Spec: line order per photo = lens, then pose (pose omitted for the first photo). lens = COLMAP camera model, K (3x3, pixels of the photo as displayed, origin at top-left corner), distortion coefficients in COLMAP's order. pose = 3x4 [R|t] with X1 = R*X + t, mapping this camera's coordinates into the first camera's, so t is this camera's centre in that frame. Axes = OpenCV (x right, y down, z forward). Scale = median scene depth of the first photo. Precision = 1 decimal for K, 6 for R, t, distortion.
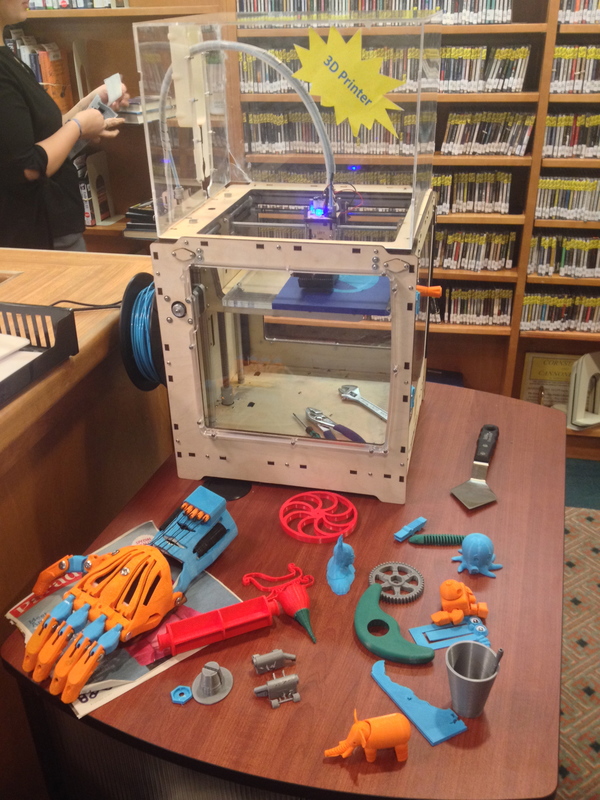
lens RADIAL K [[754.4, 0, 300.0], [0, 754.4, 400.0], [0, 0, 1]] dist [-0.003100, -0.017373]
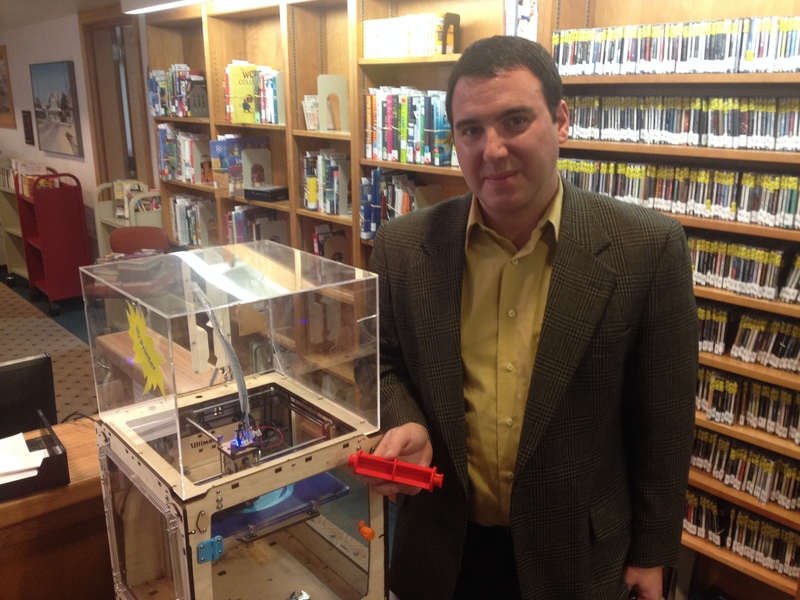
lens RADIAL K [[754.4, 0, 400.0], [0, 754.4, 300.0], [0, 0, 1]] dist [-0.003100, -0.017373]
pose [[0.781994, 0.183699, -0.595601, 0.395021], [-0.304381, 0.946439, -0.107731, -0.181600], [0.543909, 0.265534, 0.796024, 0.095805]]
